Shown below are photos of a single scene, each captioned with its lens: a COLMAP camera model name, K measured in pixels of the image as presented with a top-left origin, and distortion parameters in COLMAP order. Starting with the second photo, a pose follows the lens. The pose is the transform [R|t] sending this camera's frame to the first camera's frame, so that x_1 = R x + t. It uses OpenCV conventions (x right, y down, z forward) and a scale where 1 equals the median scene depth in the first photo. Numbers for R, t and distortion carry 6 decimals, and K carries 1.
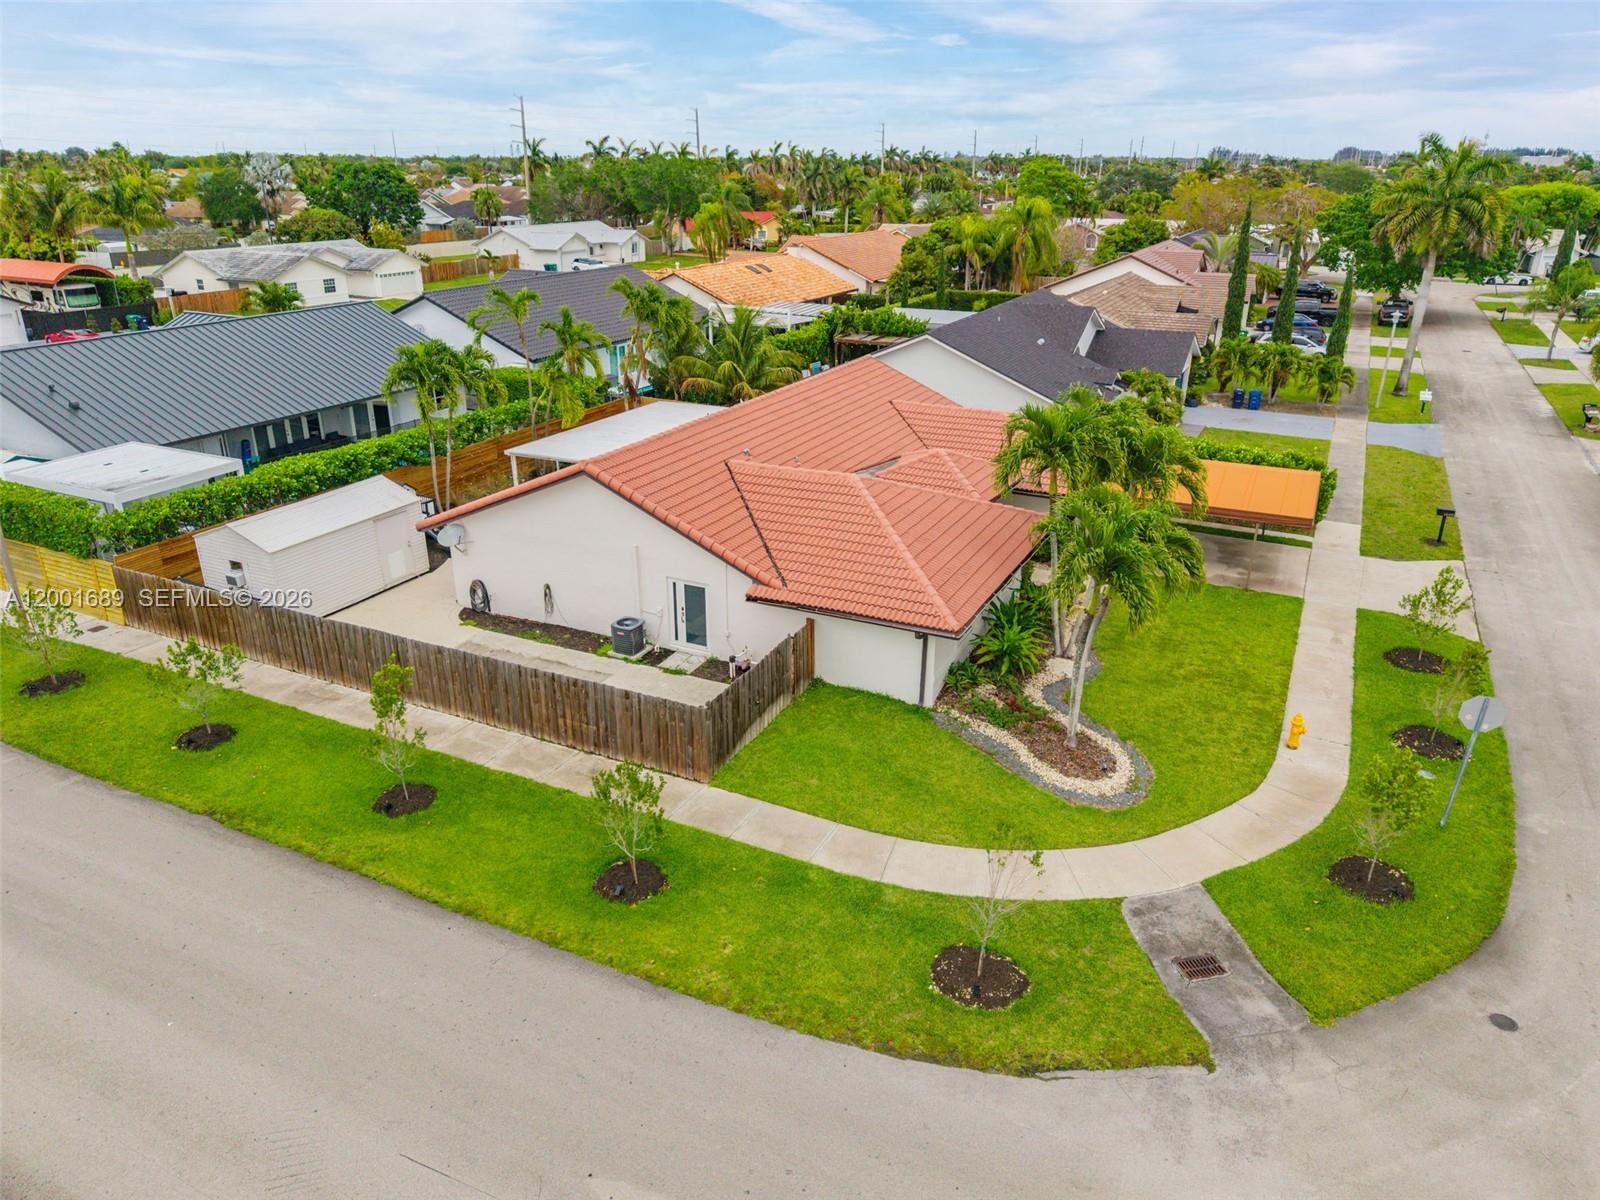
lens RADIAL K [[1087.0, 0, 798.3], [0, 1087.0, 592.4], [0, 0, 1]] dist [0.012916, -0.003504]
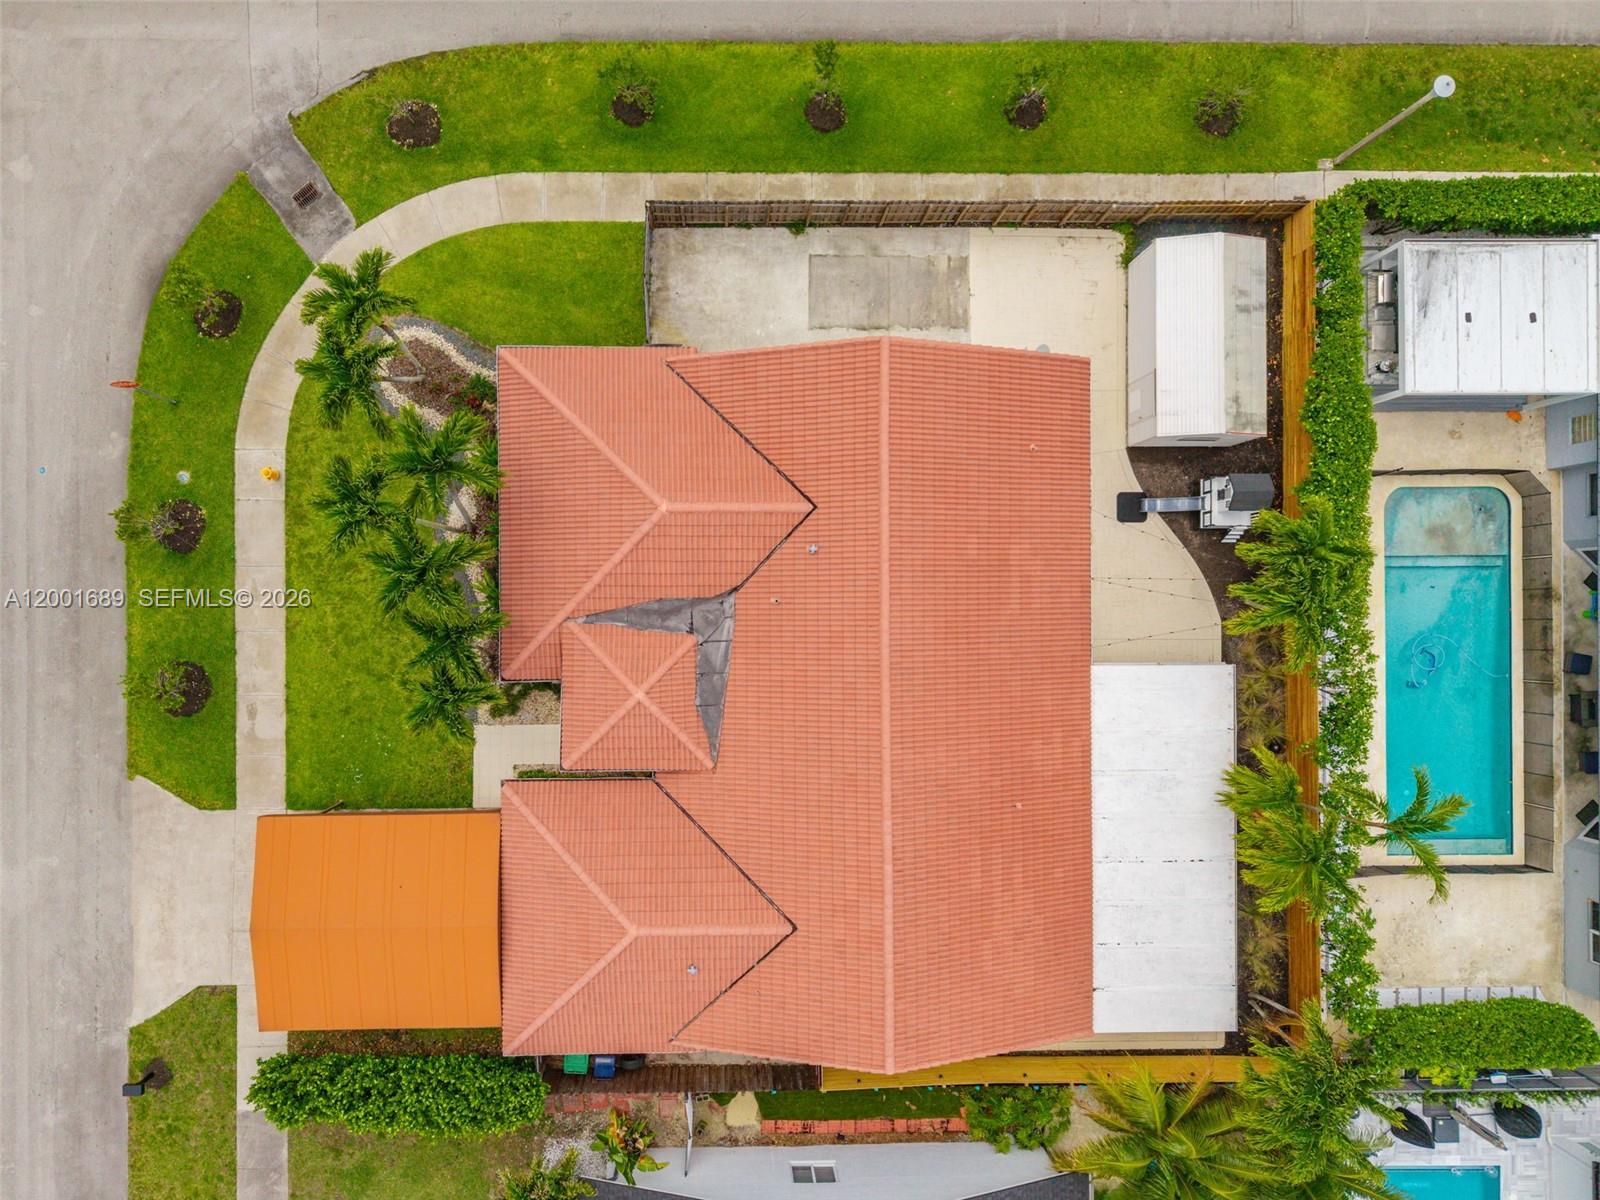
lens RADIAL K [[1105.2, 0, 777.3], [0, 1105.2, 602.3], [0, 0, 1]] dist [0.008090, -0.002441]
pose [[-0.893359, 0.448538, -0.026893, 0.021161], [-0.193550, -0.330103, 0.923889, -1.116037], [0.405521, 0.830570, 0.381715, 0.778761]]
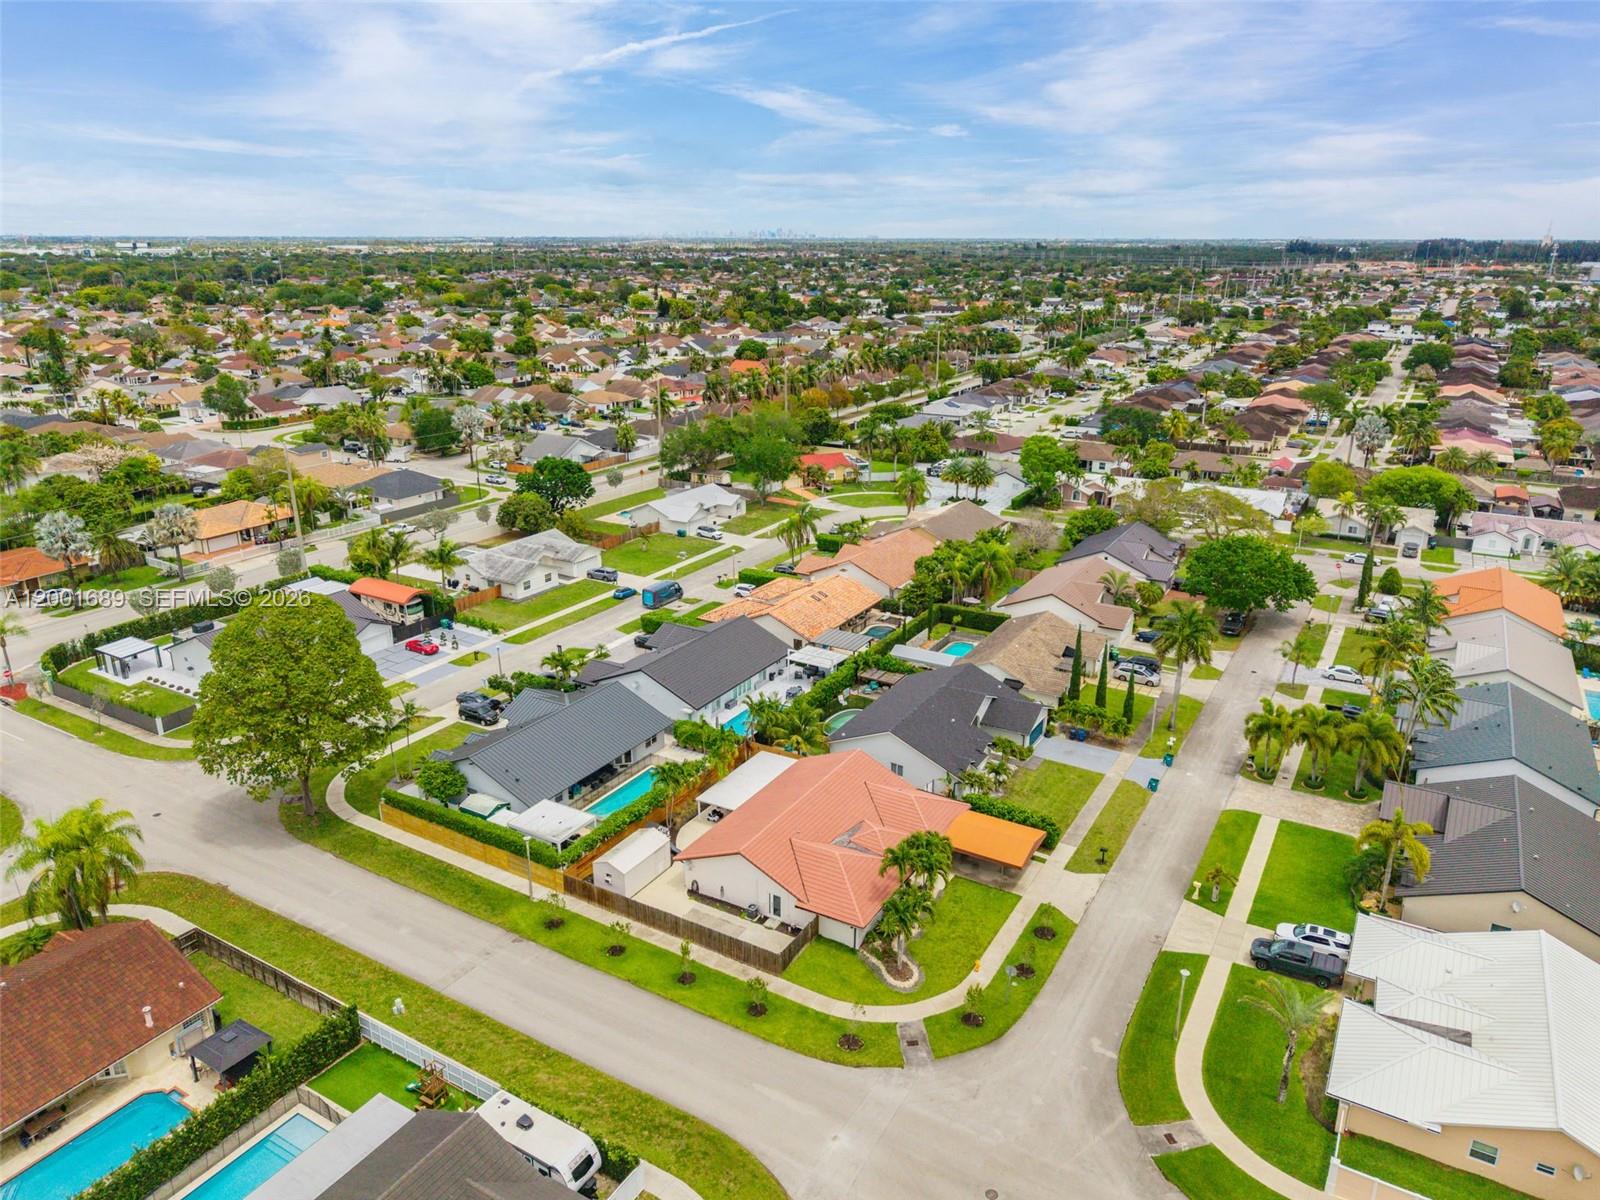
lens RADIAL K [[1080.5, 0, 800.0], [0, 1080.5, 600.0], [0, 0, 1]] dist [0.007849, 0.000998]
pose [[0.997179, 0.021662, -0.071869, 0.147056], [-0.025423, 0.998332, -0.051839, -0.630514], [0.070627, 0.053520, 0.996066, -1.819699]]
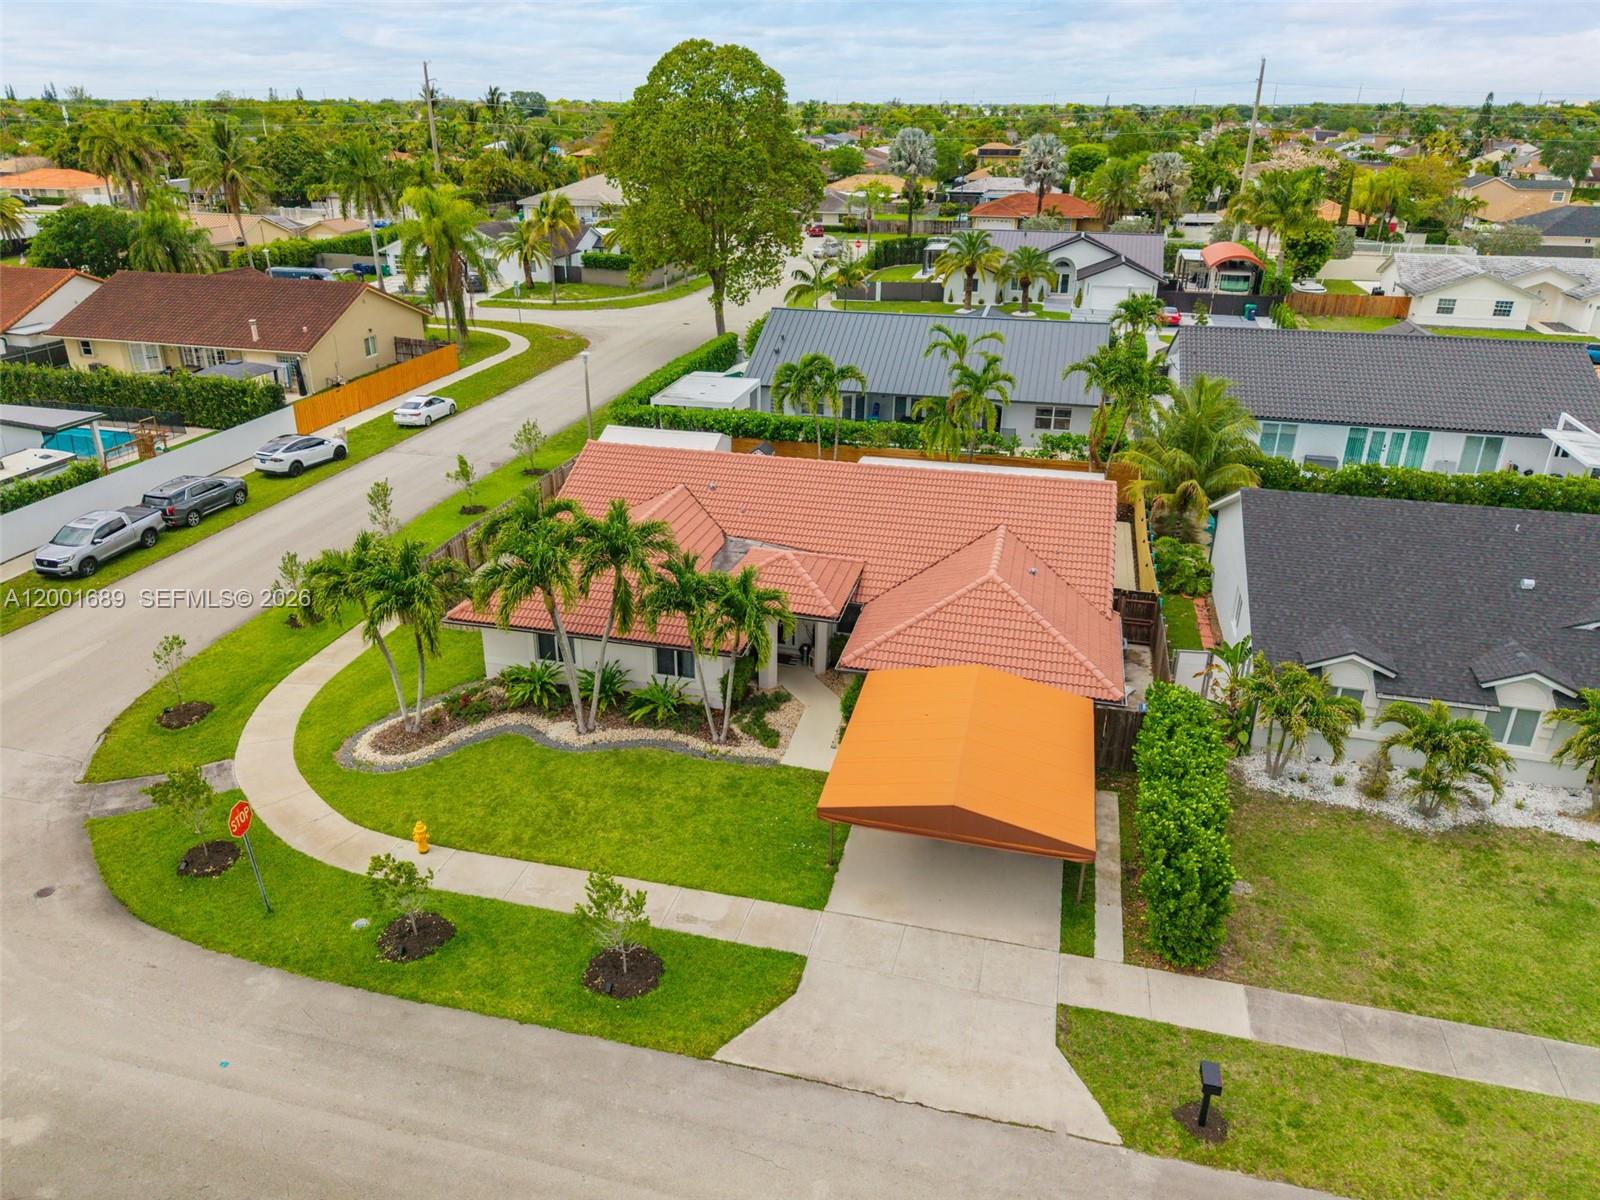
lens RADIAL K [[1105.2, 0, 777.3], [0, 1105.2, 602.3], [0, 0, 1]] dist [0.008090, -0.002441]
pose [[0.203794, 0.401032, -0.893108, 1.253242], [-0.364724, 0.877684, 0.310882, -0.480330], [0.908540, 0.262382, 0.325133, 0.809584]]
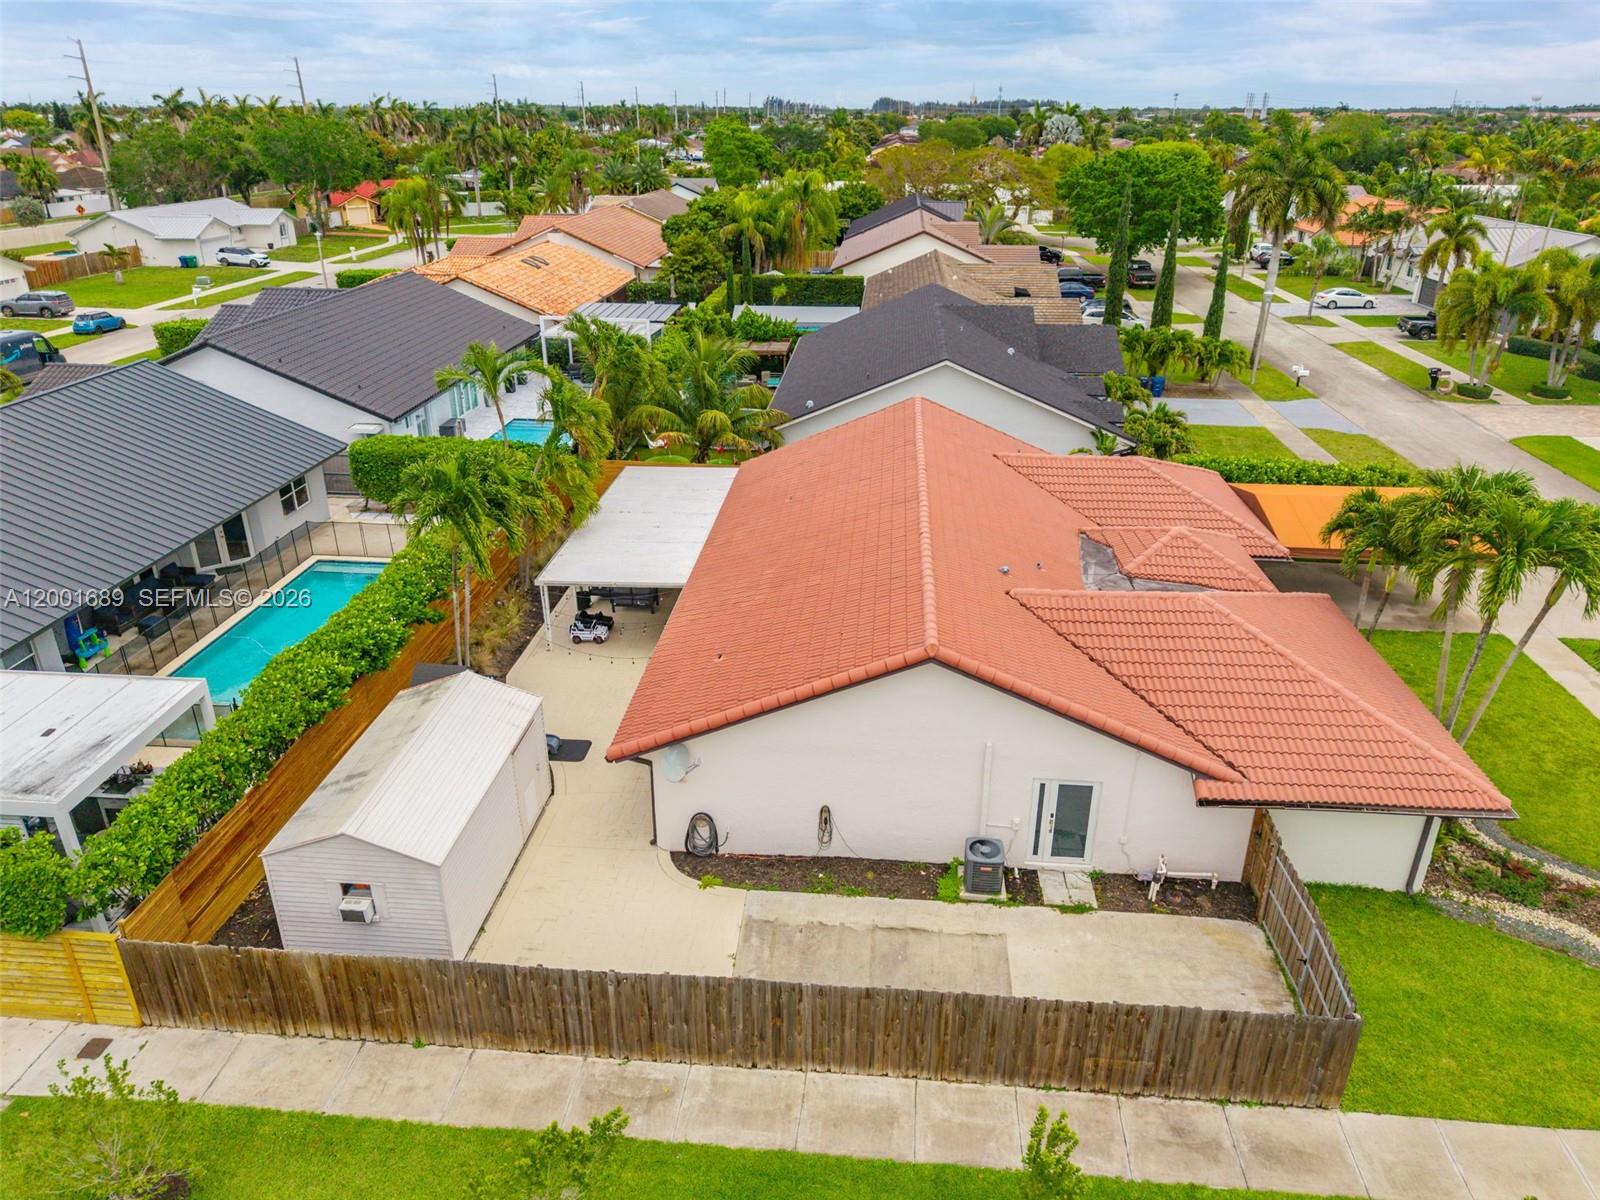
lens RADIAL K [[1087.0, 0, 798.3], [0, 1087.0, 592.4], [0, 0, 1]] dist [0.012916, -0.003504]
pose [[0.931587, -0.148239, 0.331920, -0.503858], [0.134729, 0.988846, 0.063490, -0.209639], [-0.337629, -0.014428, 0.941169, 0.381670]]
